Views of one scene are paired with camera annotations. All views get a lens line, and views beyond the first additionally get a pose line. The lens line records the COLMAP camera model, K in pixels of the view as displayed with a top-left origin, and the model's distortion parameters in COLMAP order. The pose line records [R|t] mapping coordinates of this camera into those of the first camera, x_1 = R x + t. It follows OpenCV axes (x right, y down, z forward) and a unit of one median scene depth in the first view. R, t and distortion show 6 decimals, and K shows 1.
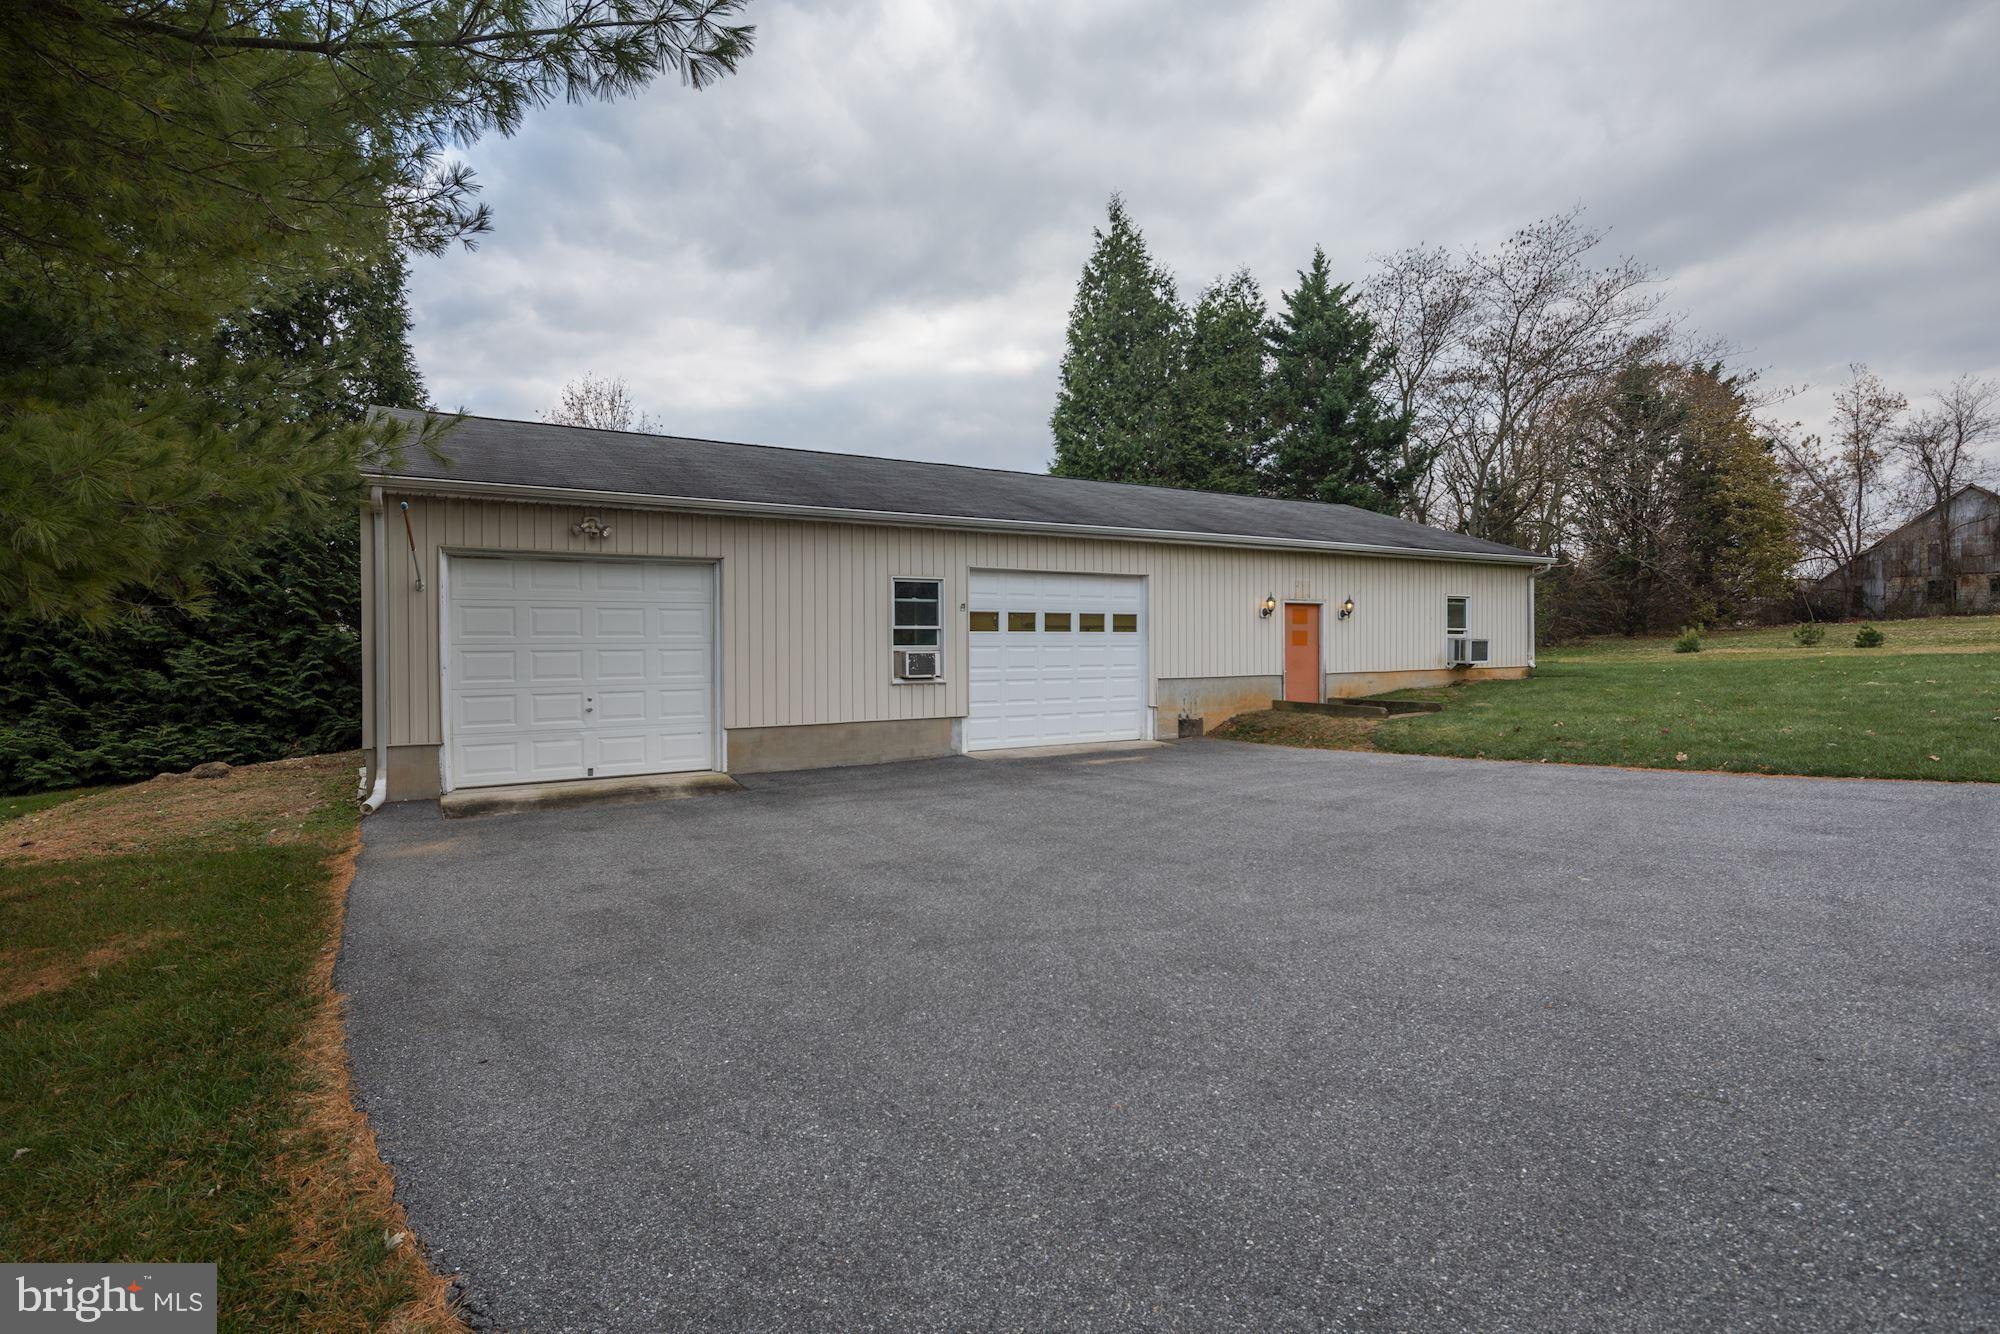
lens RADIAL K [[965.0, 0, 1005.9], [0, 965.0, 648.3], [0, 0, 1]] dist [0.000985, -0.002145]
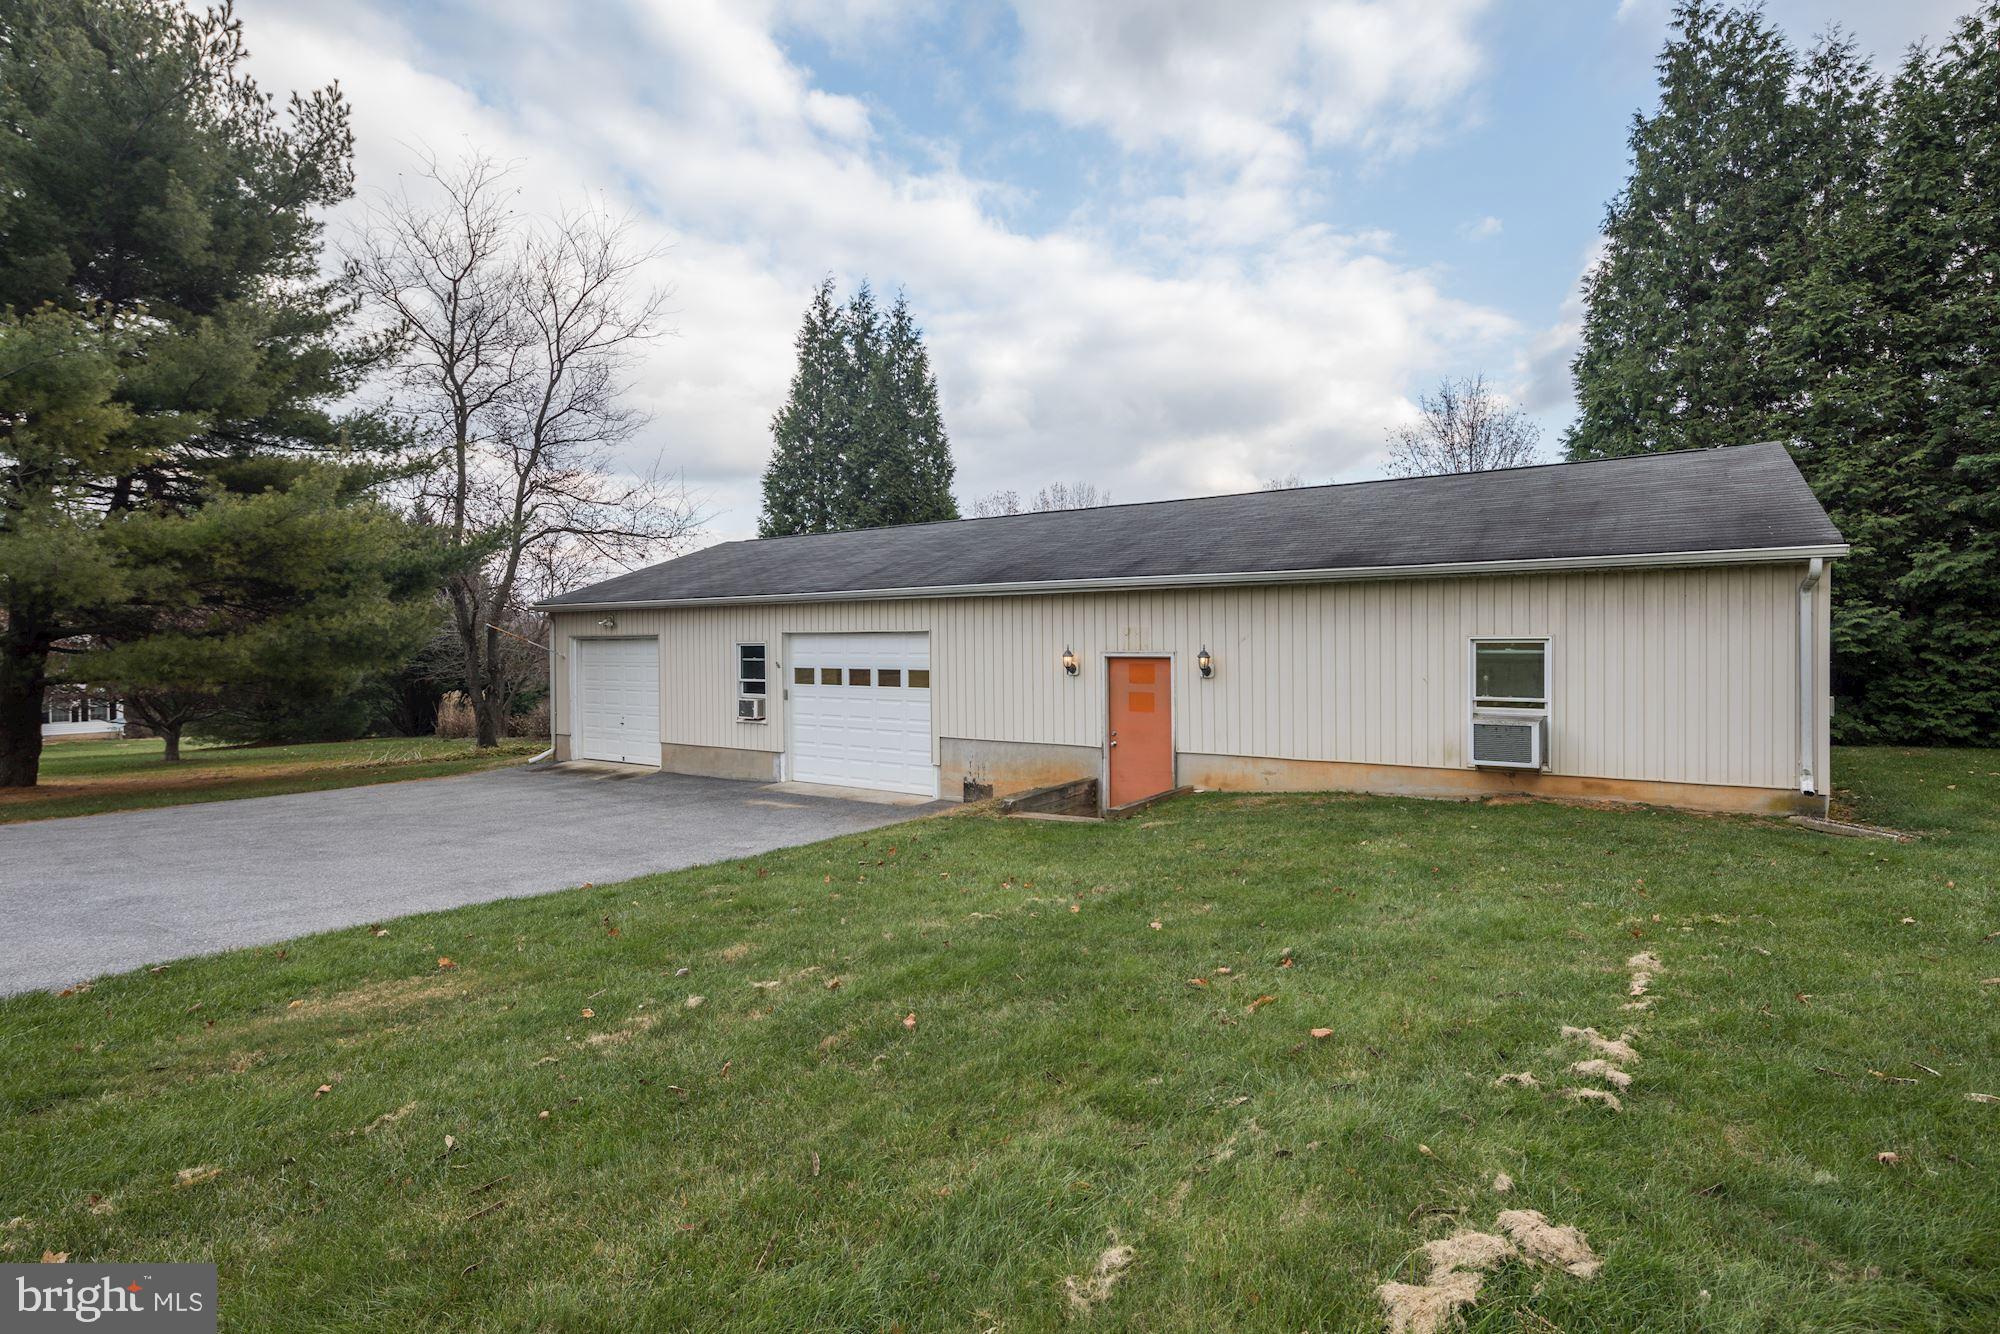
lens RADIAL K [[965.0, 0, 1005.9], [0, 965.0, 648.3], [0, 0, 1]] dist [0.000985, -0.002145]
pose [[0.423957, 0.002719, -0.905678, 1.127370], [-0.010110, 0.999947, -0.001730, -0.060063], [0.905626, 0.009890, 0.423962, 0.681977]]
